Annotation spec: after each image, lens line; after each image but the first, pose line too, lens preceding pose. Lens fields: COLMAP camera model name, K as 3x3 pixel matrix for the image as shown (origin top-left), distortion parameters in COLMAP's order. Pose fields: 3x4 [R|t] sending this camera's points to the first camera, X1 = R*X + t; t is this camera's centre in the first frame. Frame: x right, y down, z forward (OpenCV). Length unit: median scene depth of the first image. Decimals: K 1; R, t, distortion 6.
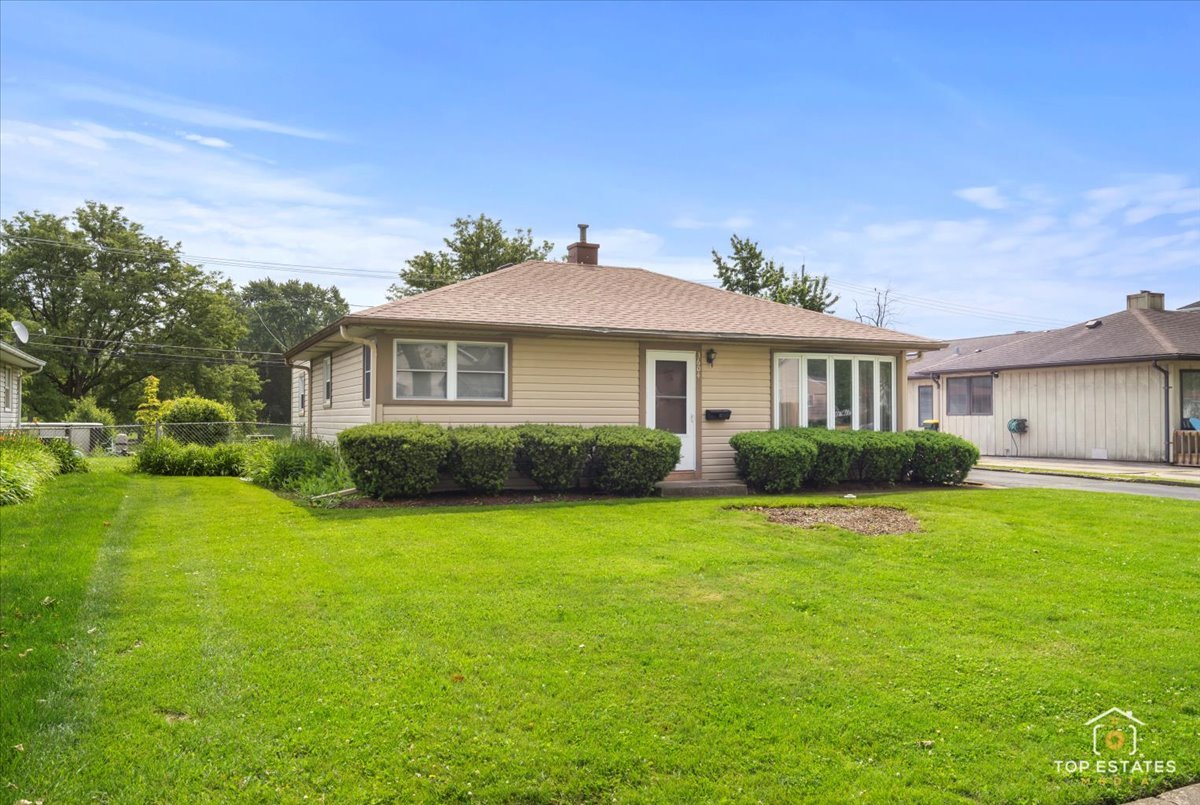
lens RADIAL K [[950.2, 0, 600.0], [0, 950.2, 402.5], [0, 0, 1]] dist [0.008013, 0.002059]
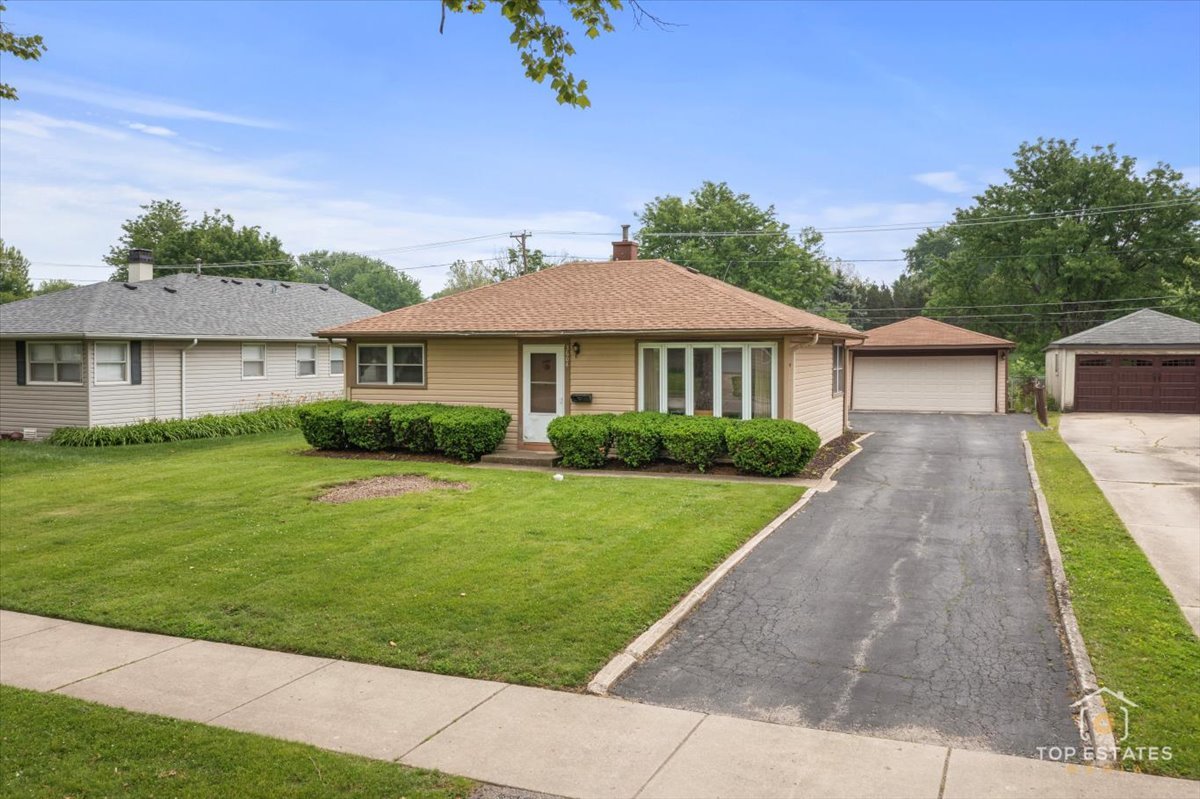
lens RADIAL K [[959.4, 0, 591.9], [0, 959.4, 393.4], [0, 0, 1]] dist [-0.003139, -0.000224]
pose [[0.684173, 0.031432, -0.728642, 1.006311], [0.016922, 0.998118, 0.058945, -0.063156], [0.729123, -0.052658, 0.682353, 0.198533]]
